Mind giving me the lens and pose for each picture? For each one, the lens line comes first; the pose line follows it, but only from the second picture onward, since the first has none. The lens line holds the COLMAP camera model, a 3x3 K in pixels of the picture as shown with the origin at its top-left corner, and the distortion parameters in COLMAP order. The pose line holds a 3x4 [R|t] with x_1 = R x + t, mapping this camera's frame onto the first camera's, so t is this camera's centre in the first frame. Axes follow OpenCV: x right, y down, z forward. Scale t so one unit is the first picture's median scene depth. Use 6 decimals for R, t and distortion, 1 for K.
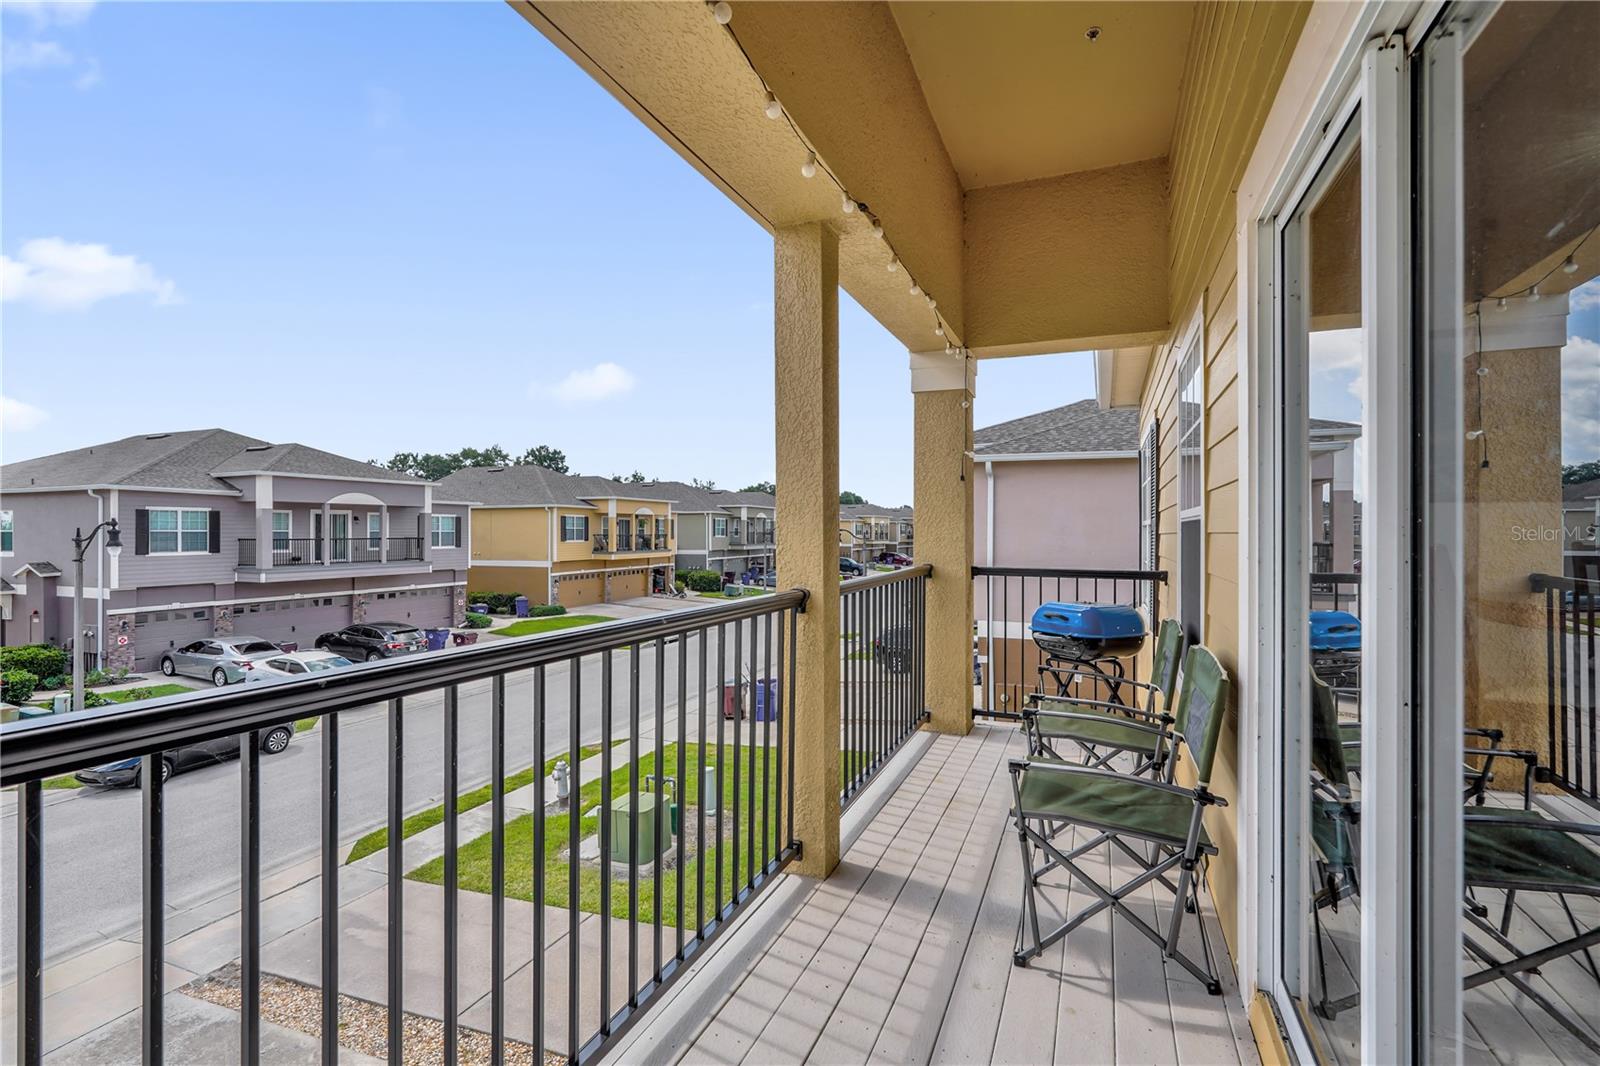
lens RADIAL K [[735.2, 0, 800.0], [0, 735.2, 533.0], [0, 0, 1]] dist [-0.013462, 0.008306]
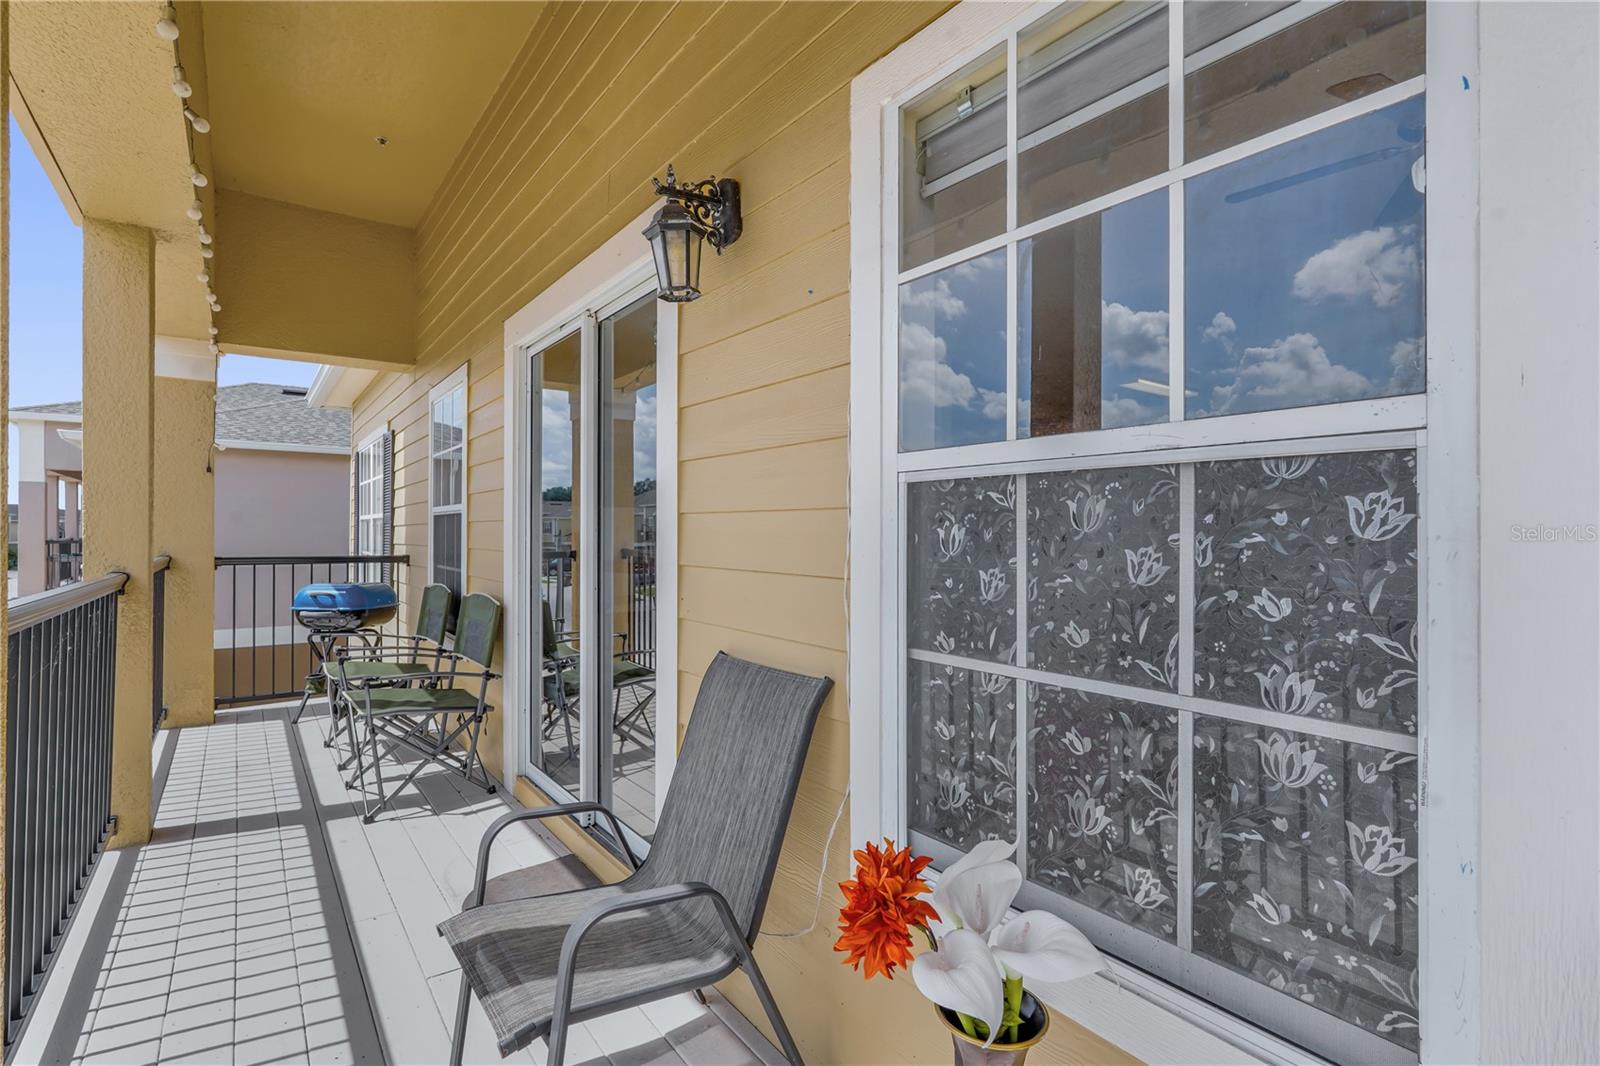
lens RADIAL K [[708.8, 0, 802.6], [0, 708.8, 523.9], [0, 0, 1]] dist [0.000346, 0.000022]
pose [[0.499757, 0.007724, 0.866131, -0.379102], [0.000644, 0.999957, -0.009289, 0.018009], [-0.866165, 0.005200, 0.499730, -0.337292]]
